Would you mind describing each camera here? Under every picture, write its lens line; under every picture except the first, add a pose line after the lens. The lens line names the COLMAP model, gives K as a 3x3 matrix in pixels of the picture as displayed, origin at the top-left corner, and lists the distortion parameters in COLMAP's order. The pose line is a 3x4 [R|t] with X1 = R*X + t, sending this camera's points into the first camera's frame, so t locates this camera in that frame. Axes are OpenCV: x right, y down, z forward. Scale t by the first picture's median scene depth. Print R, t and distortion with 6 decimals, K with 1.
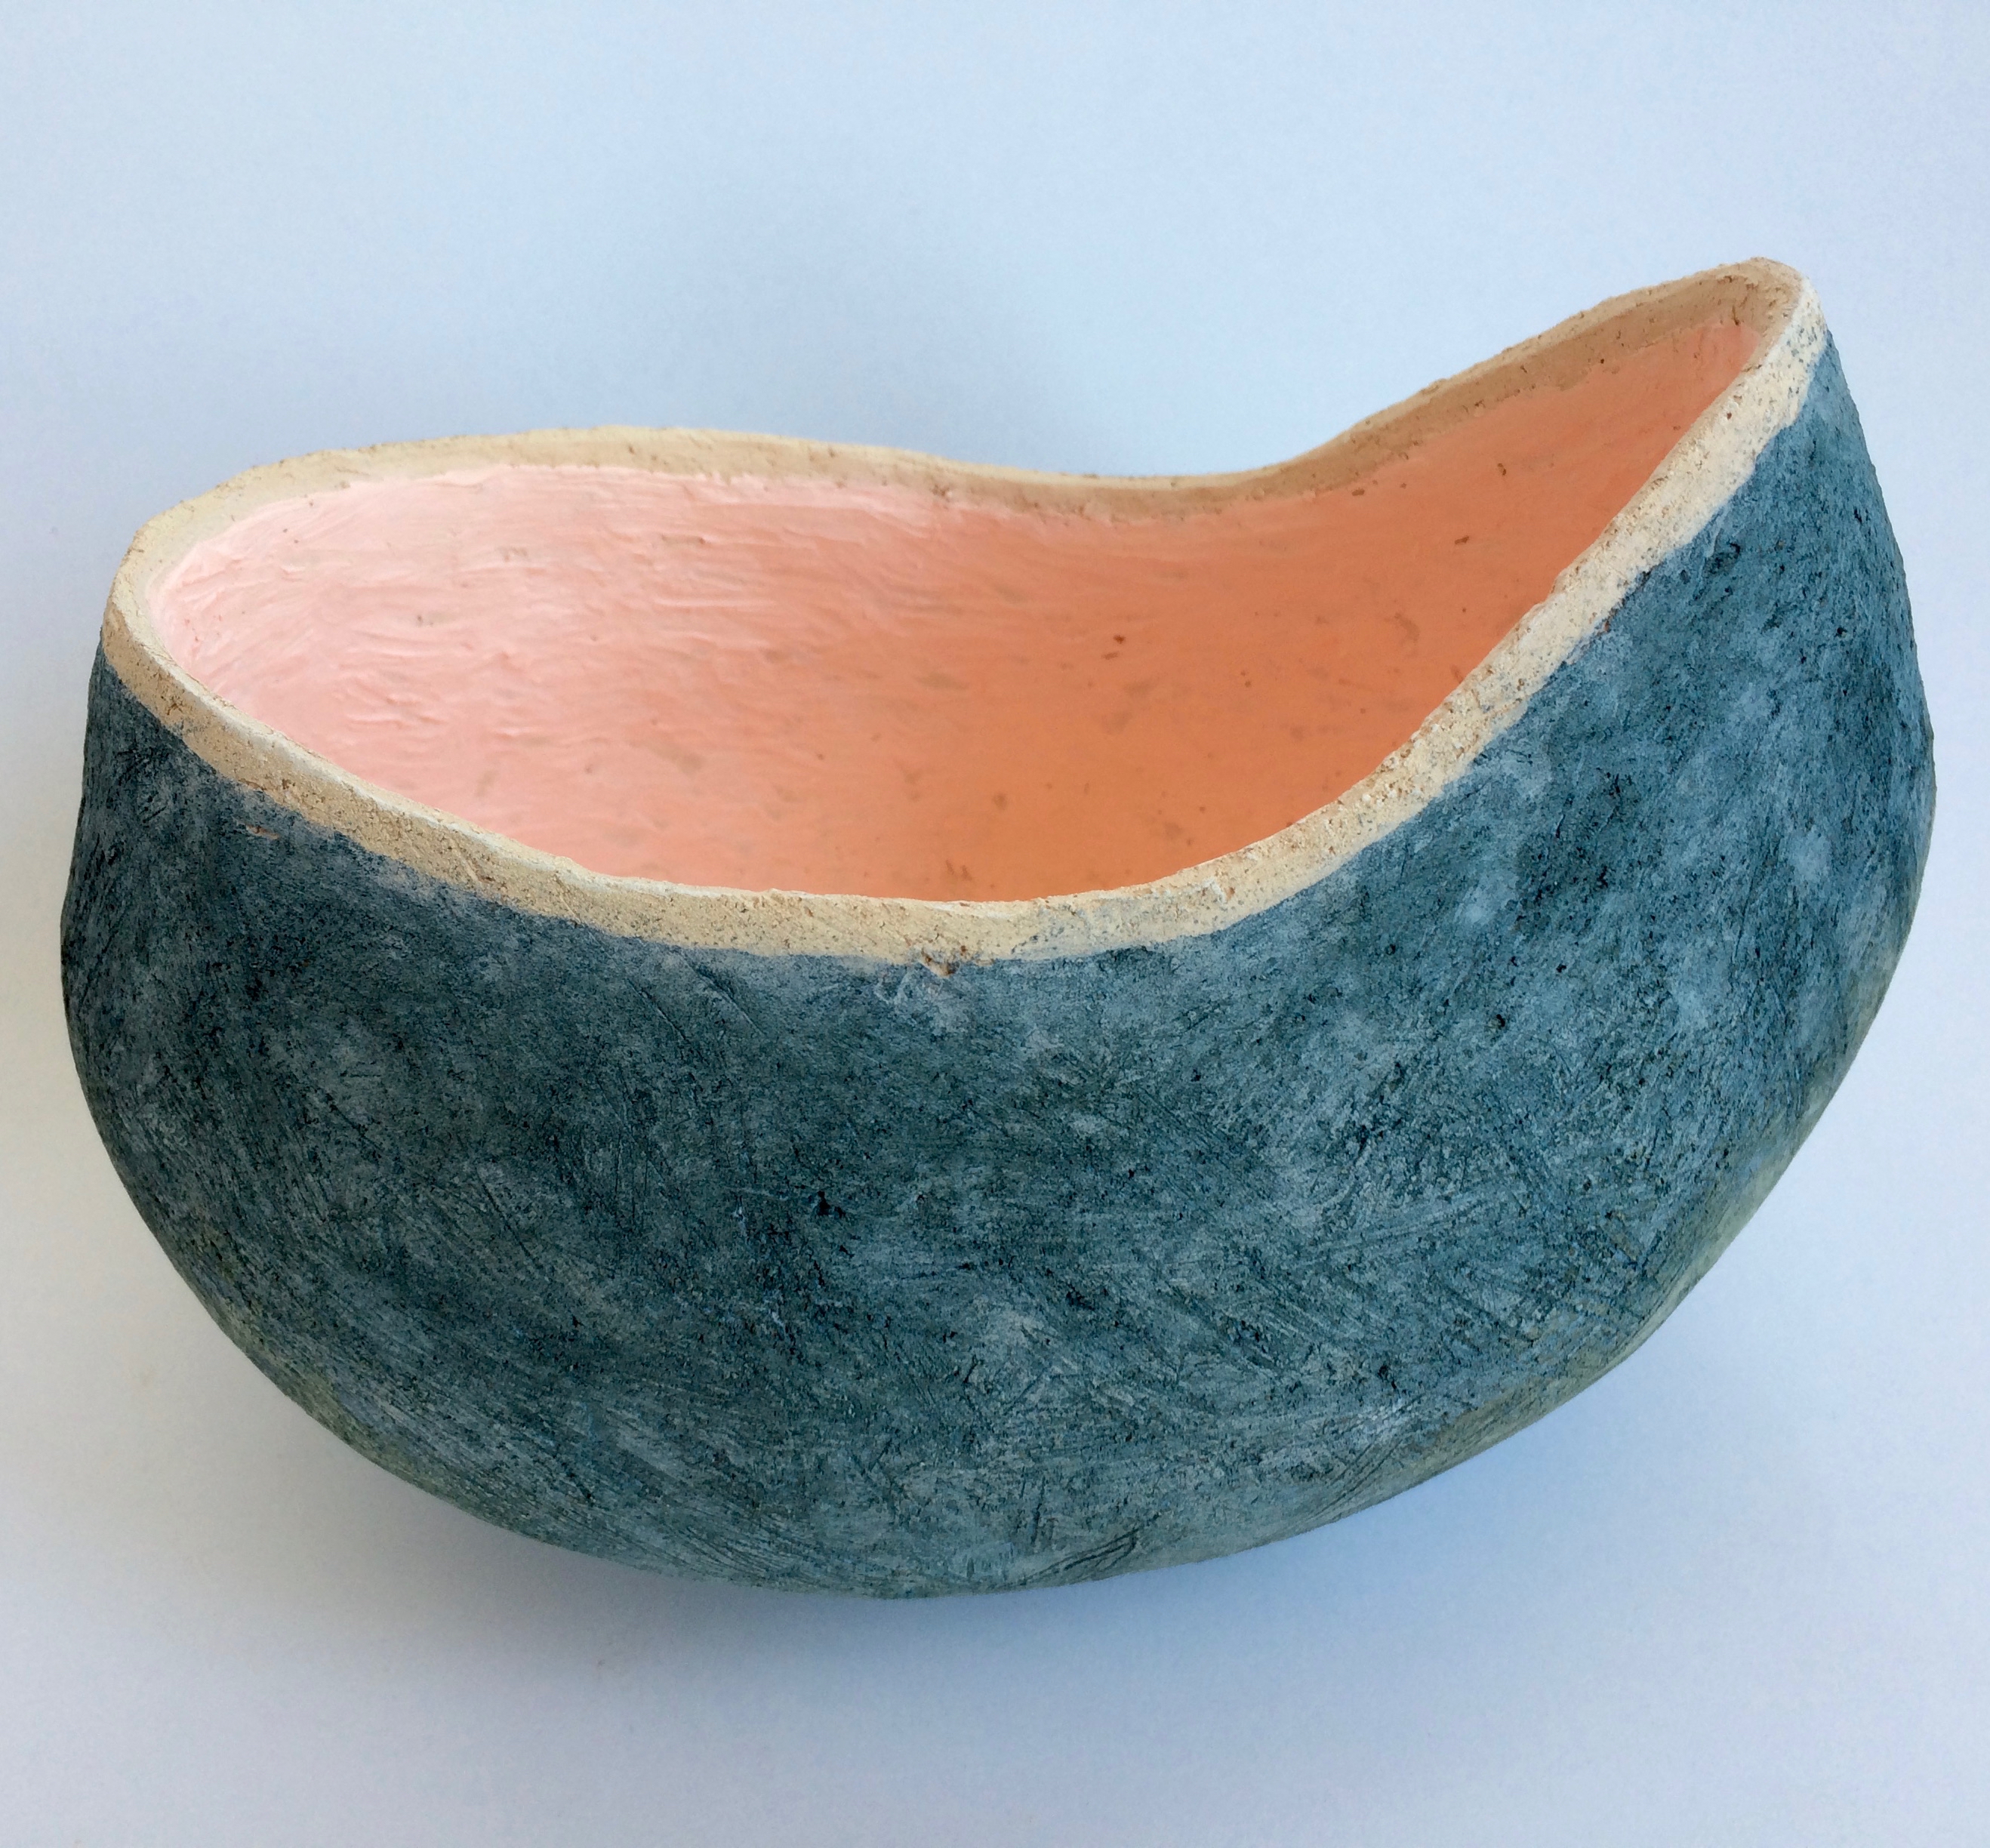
lens RADIAL K [[2136.5, 0, 952.0], [0, 2136.5, 926.3], [0, 0, 1]] dist [0.002003, 0.000000]
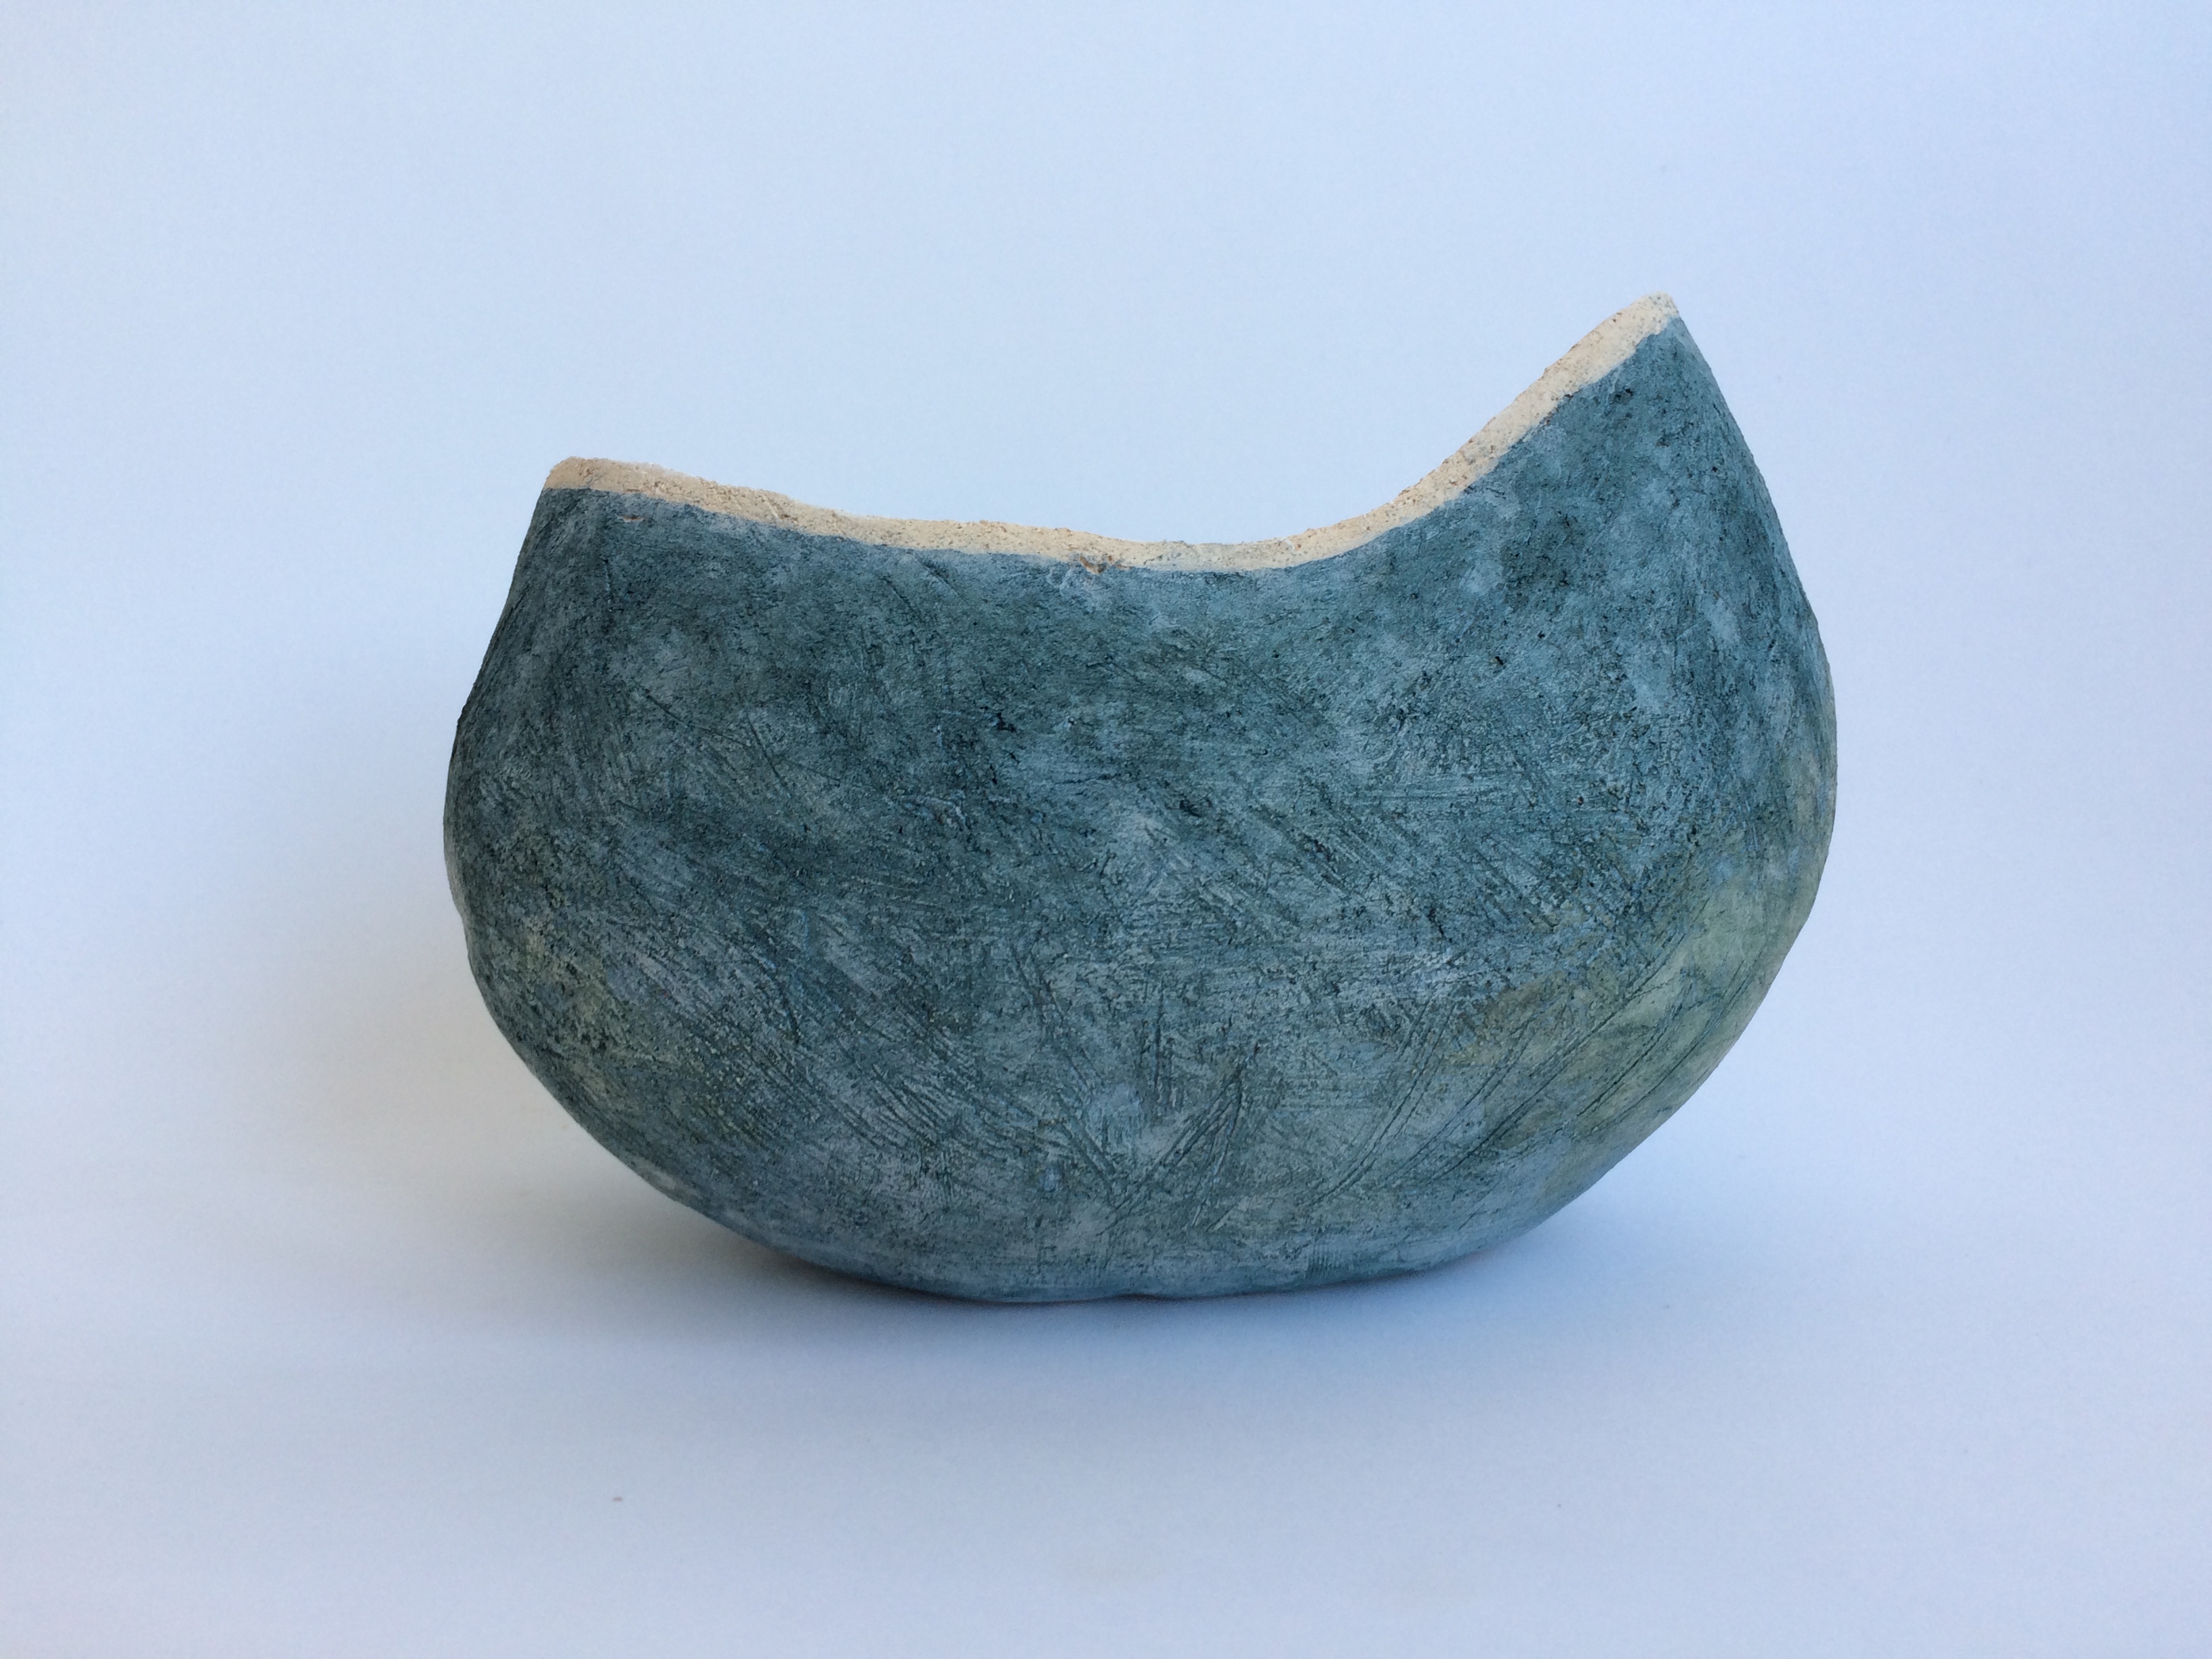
lens RADIAL K [[1871.8, 0, 1159.7], [0, 1871.8, 826.6], [0, 0, 1]] dist [-0.006421, 0.002900]
pose [[0.999652, 0.018098, -0.019184, 0.063088], [-0.025413, 0.855508, -0.517165, 0.776769], [0.007052, 0.517473, 0.855670, 0.019017]]
